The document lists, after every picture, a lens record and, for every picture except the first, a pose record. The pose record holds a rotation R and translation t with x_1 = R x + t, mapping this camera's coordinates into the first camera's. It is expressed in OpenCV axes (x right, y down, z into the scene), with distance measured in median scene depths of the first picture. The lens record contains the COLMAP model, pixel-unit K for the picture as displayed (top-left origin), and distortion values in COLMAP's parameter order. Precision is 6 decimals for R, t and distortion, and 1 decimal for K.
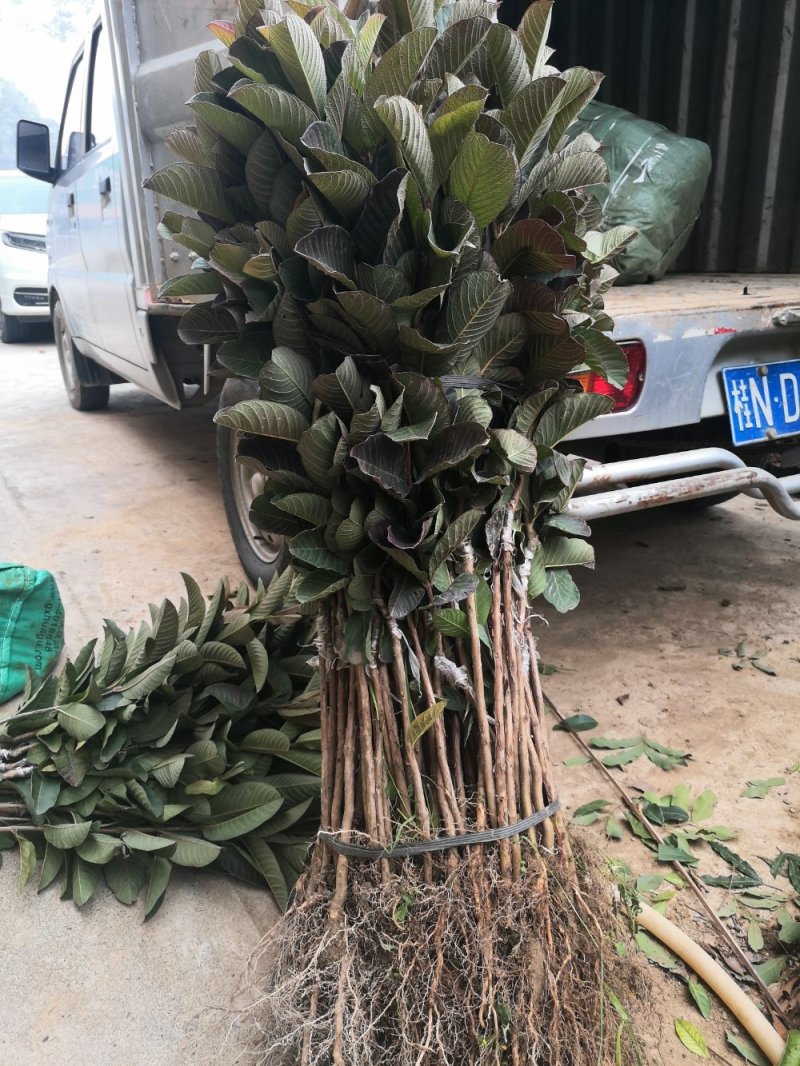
lens RADIAL K [[803.0, 0, 401.6], [0, 803.0, 535.4], [0, 0, 1]] dist [0.083292, -0.109132]
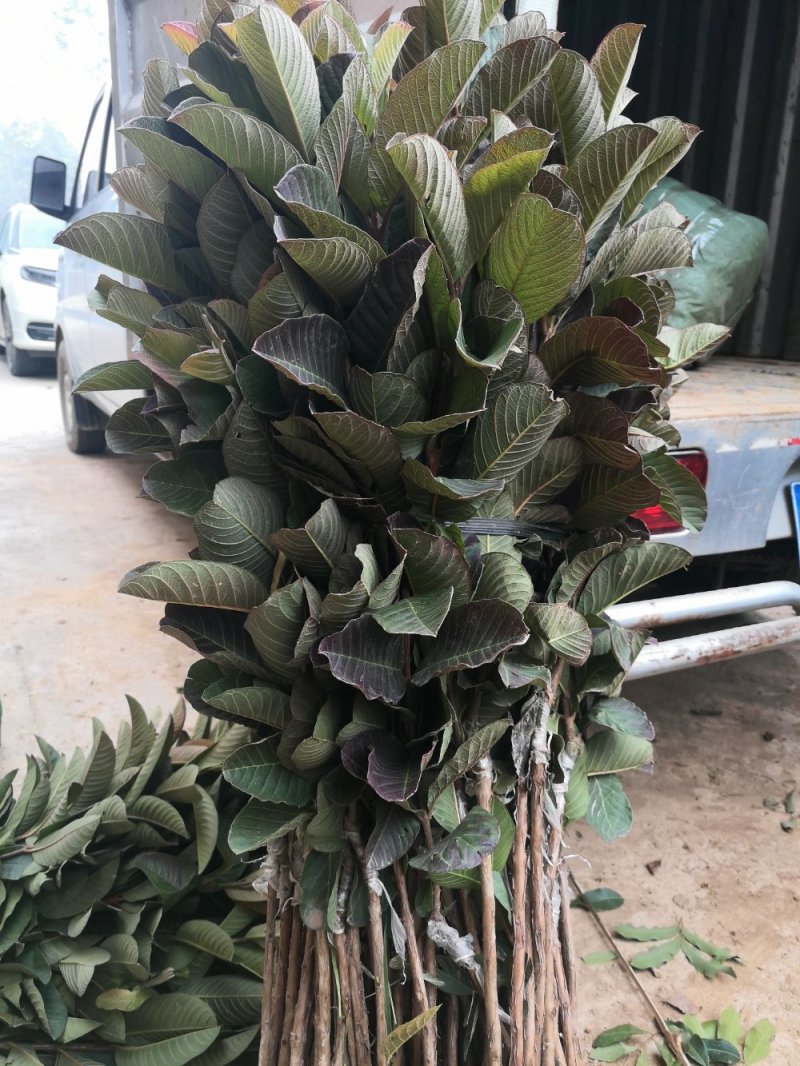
lens RADIAL K [[798.8, 0, 400.0], [0, 798.8, 533.0], [0, 0, 1]] dist [0.060101, -0.083919]
pose [[0.998045, 0.061584, -0.010637, 0.003308], [-0.062095, 0.996428, -0.057235, -0.129513], [0.007075, 0.057783, 0.998304, 0.266386]]
